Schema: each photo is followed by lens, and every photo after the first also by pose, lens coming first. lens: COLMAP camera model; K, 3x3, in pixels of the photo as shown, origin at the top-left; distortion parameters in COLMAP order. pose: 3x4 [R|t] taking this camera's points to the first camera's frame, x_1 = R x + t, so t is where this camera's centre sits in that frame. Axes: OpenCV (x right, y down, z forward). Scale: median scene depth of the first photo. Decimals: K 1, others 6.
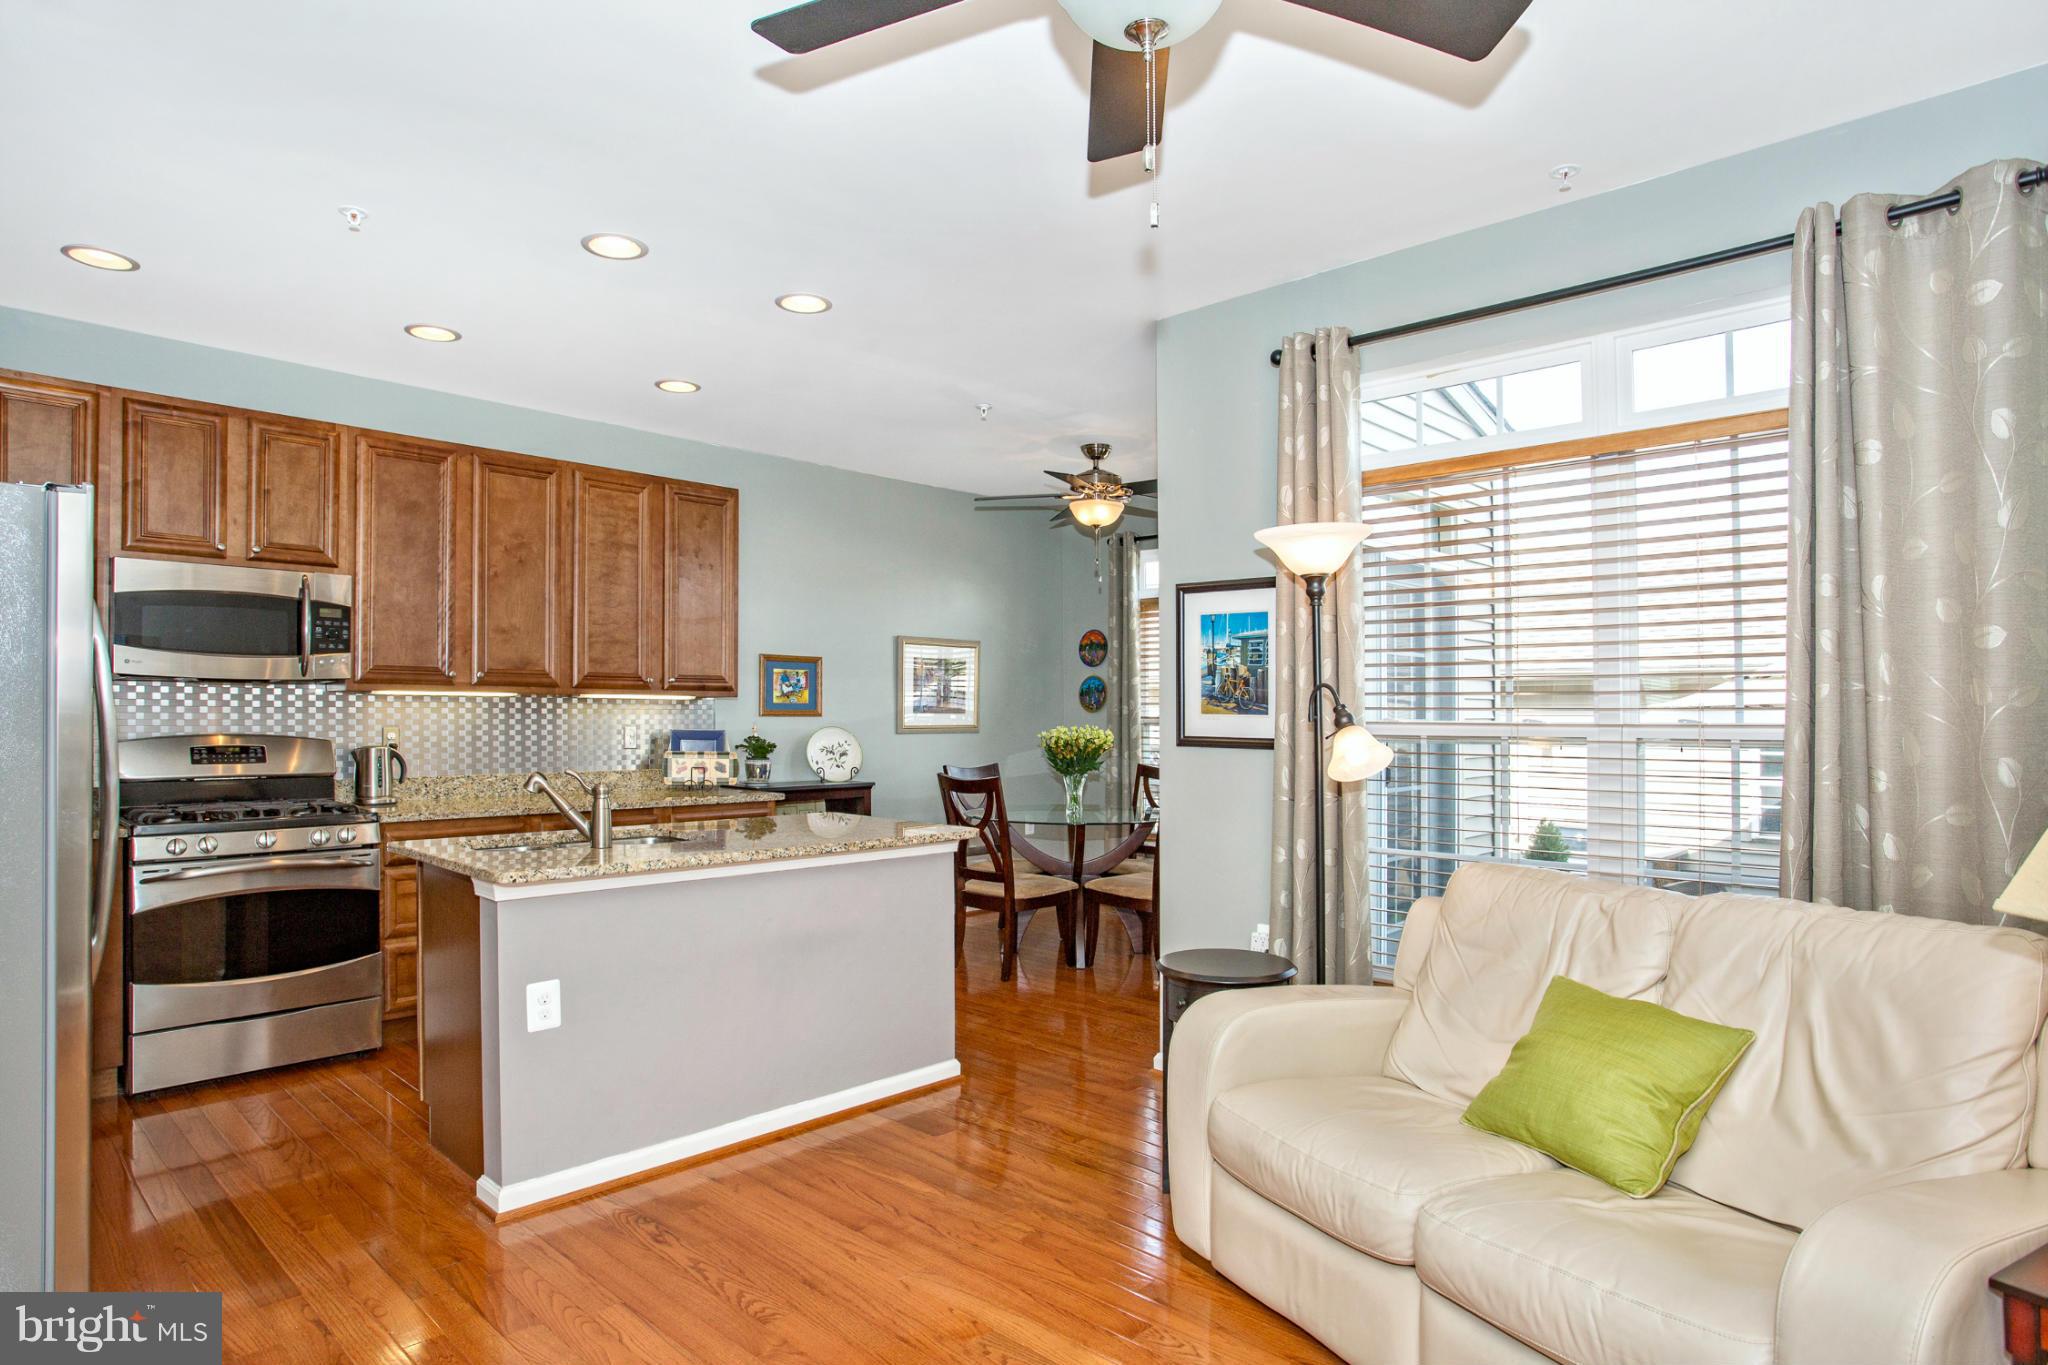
lens RADIAL K [[1158.5, 0, 1020.0], [0, 1158.5, 703.4], [0, 0, 1]] dist [-0.061624, 0.033725]
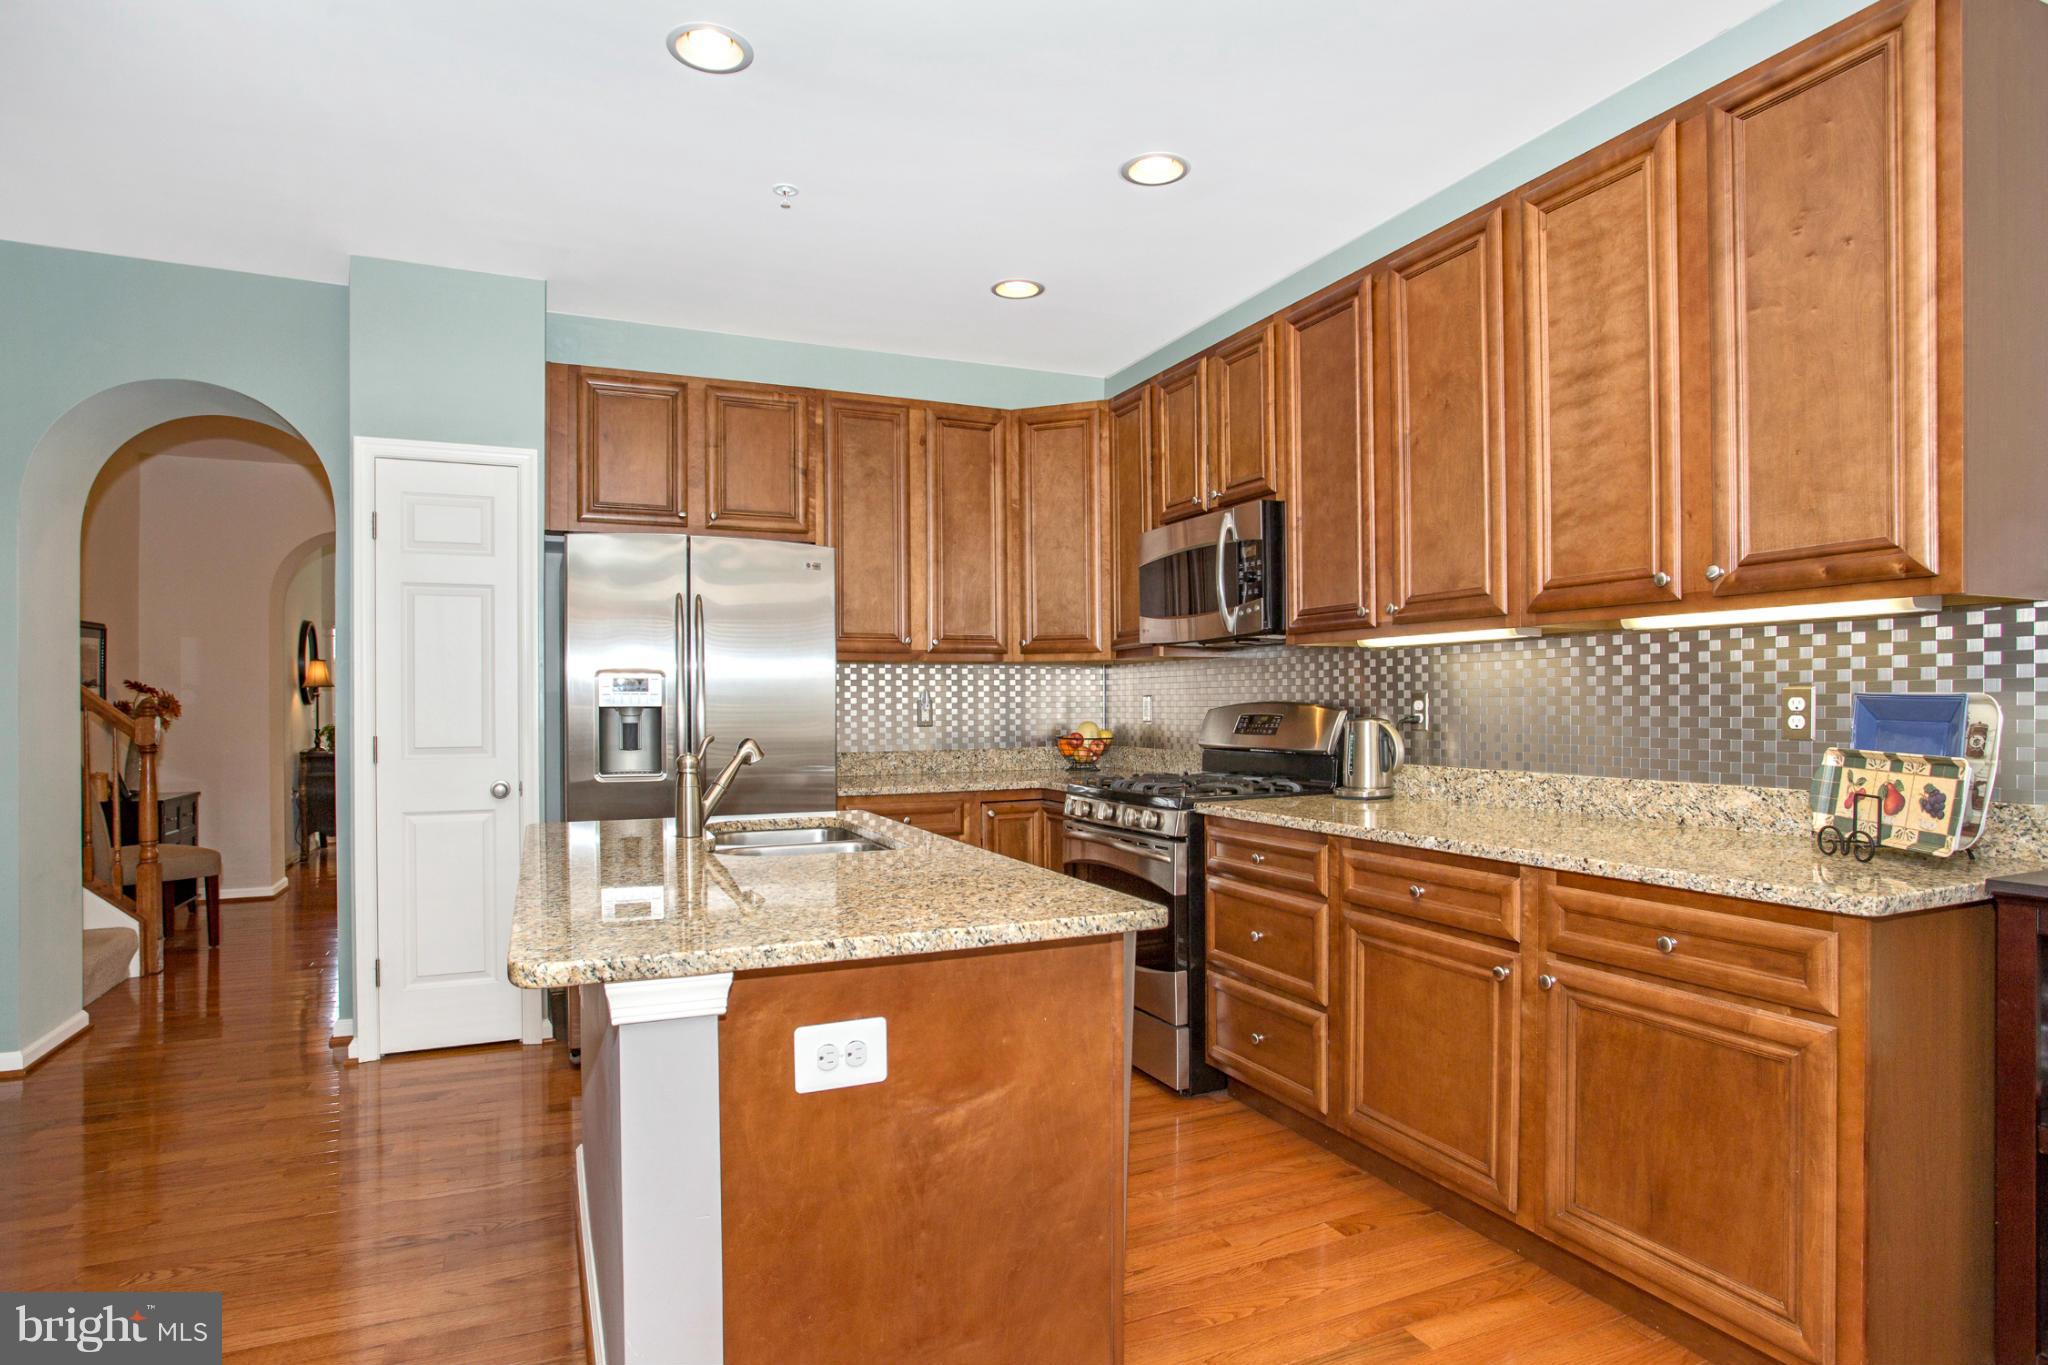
lens RADIAL K [[1158.5, 0, 1020.0], [0, 1158.5, 703.4], [0, 0, 1]] dist [-0.061624, 0.033725]
pose [[-0.386418, -0.002064, -0.922321, 0.206197], [0.012531, 0.999893, -0.007488, 0.031842], [0.922239, -0.014451, -0.386351, 1.127968]]
